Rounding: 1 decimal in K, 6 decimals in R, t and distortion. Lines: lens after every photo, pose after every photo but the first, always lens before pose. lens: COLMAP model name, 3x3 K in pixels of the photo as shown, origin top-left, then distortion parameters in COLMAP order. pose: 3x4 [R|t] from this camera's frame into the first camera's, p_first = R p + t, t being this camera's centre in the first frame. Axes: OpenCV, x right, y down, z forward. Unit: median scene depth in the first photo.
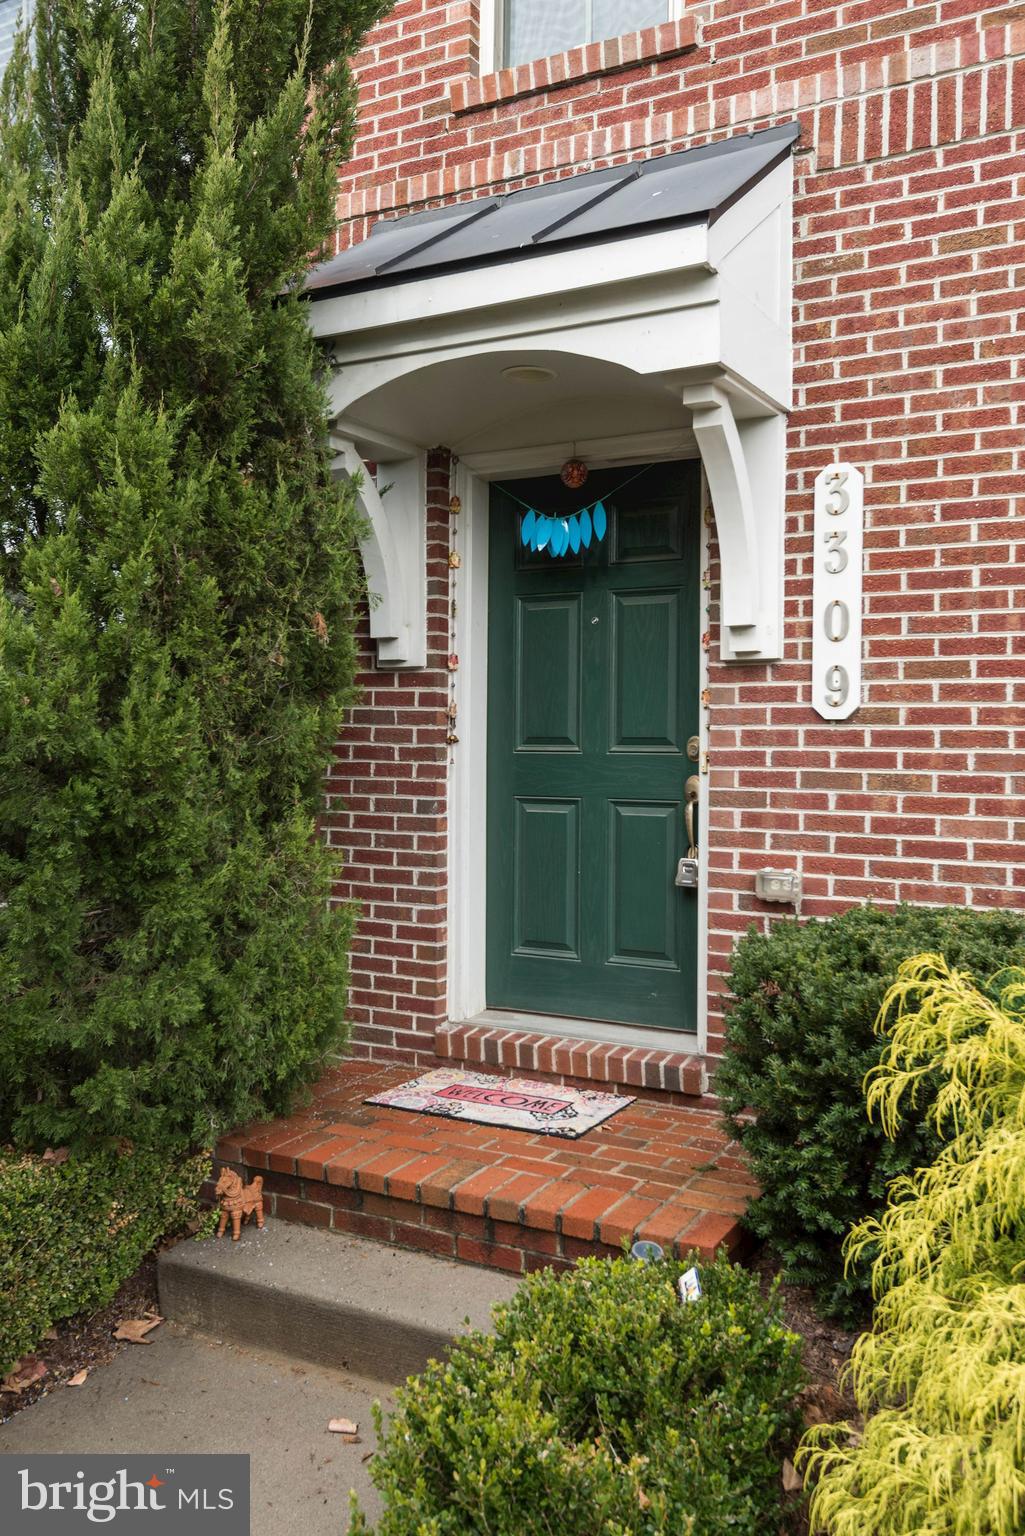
lens RADIAL K [[1149.7, 0, 512.5], [0, 1149.7, 768.0], [0, 0, 1]] dist [-0.005651, -0.005281]
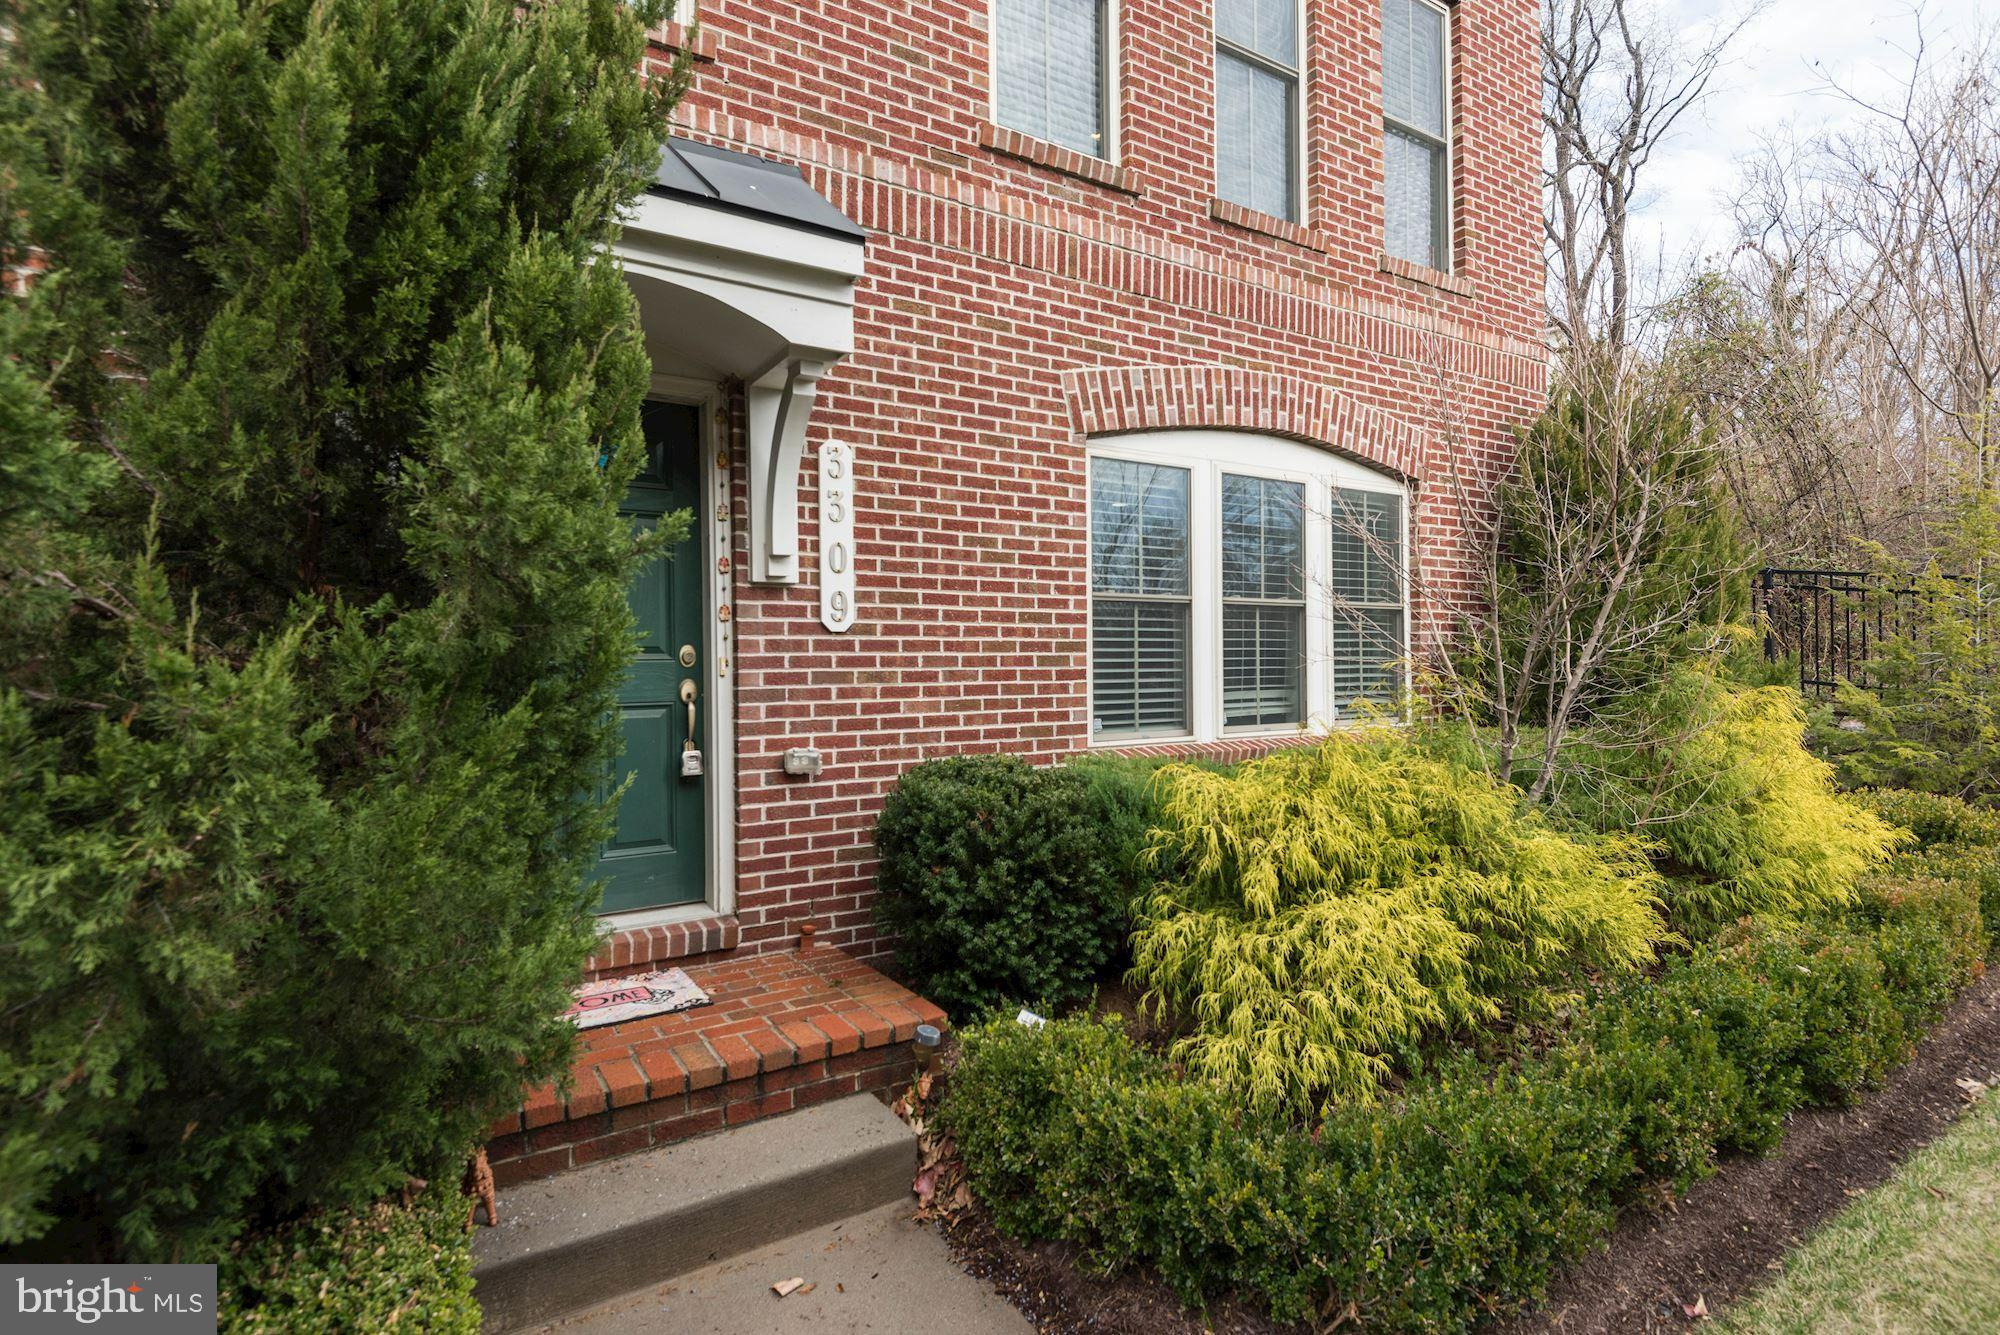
lens RADIAL K [[992.6, 0, 989.9], [0, 992.6, 669.7], [0, 0, 1]] dist [0.002151, -0.012342]
pose [[0.500903, -0.020153, 0.865269, -0.631000], [0.030250, 0.999526, 0.005768, 0.000684], [-0.864975, 0.023285, 0.501275, 0.271666]]
